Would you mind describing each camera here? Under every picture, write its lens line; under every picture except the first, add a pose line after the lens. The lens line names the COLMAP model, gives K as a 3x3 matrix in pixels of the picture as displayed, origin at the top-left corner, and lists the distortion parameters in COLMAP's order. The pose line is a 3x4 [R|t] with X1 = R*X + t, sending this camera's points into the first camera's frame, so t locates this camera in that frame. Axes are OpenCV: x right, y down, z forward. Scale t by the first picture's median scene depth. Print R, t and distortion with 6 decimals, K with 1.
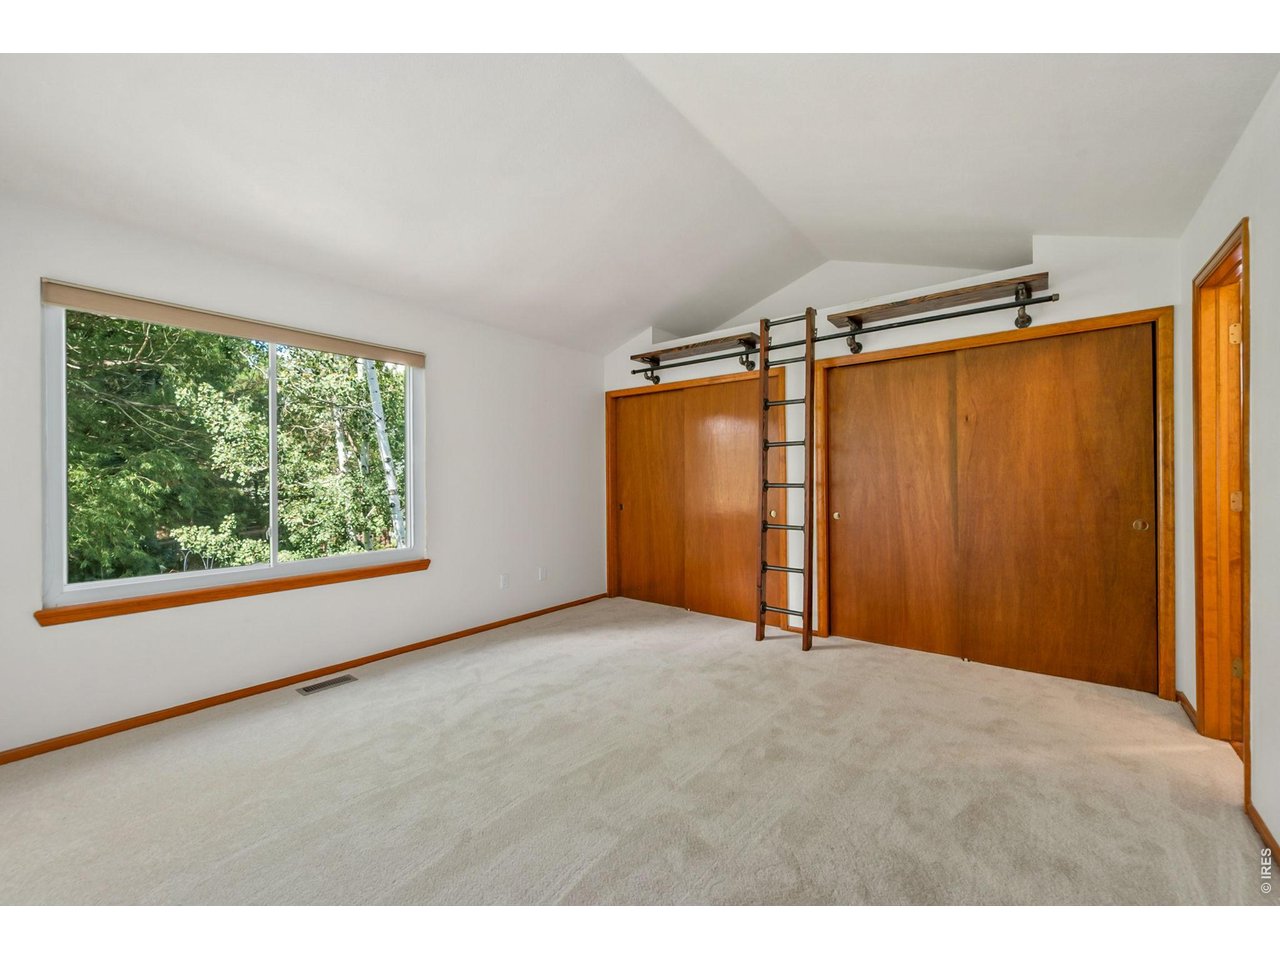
lens RADIAL K [[506.5, 0, 640.0], [0, 506.5, 480.0], [0, 0, 1]] dist [-0.010415, 0.000080]
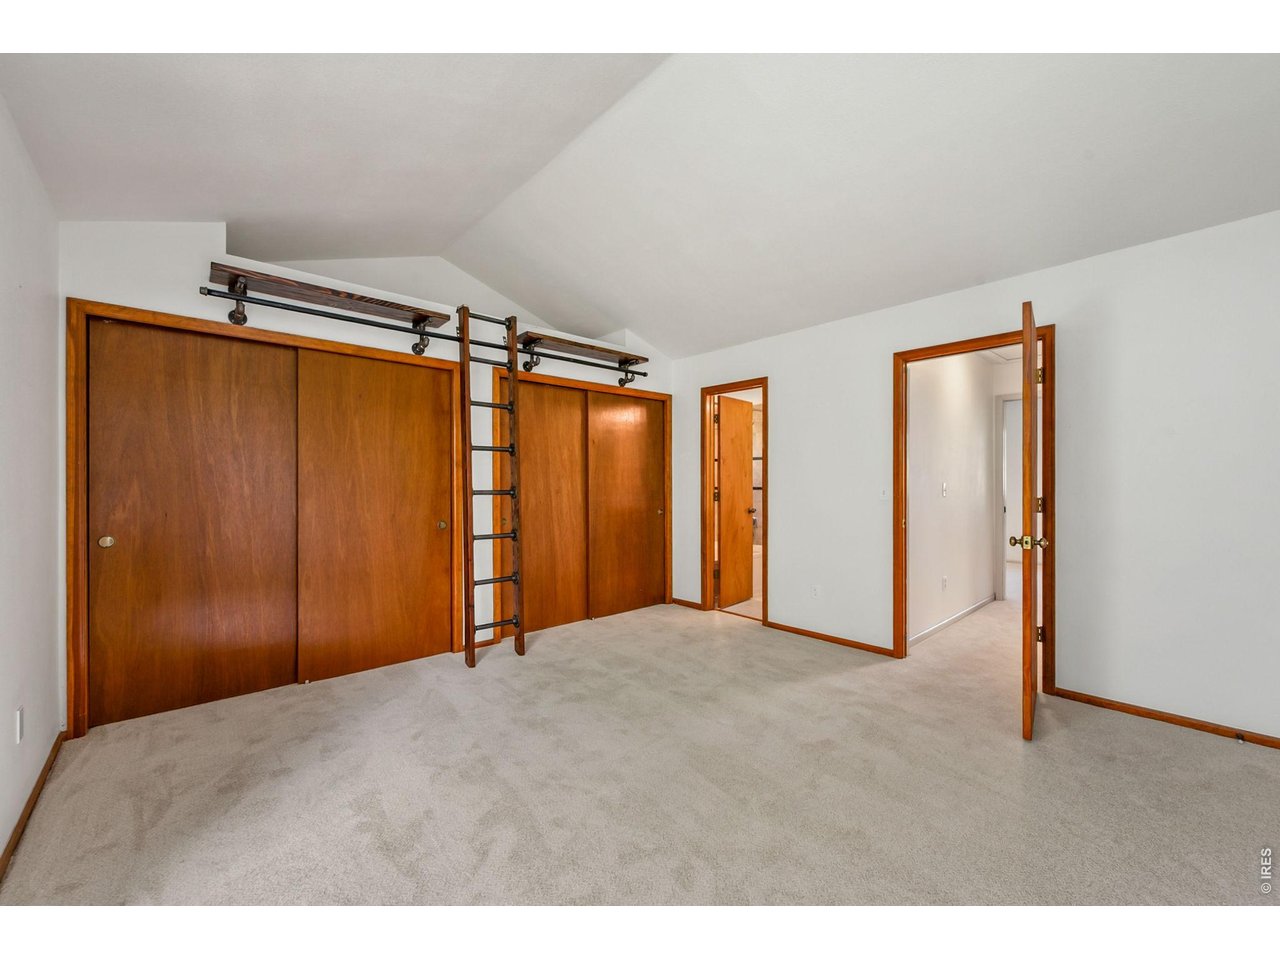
lens RADIAL K [[512.3, 0, 658.9], [0, 512.3, 481.9], [0, 0, 1]] dist [0.000249, -0.000028]
pose [[0.152376, 0.005561, 0.988307, -0.670626], [-0.002888, 0.999982, -0.005181, -0.006187], [-0.988318, -0.002065, 0.152390, 0.589167]]
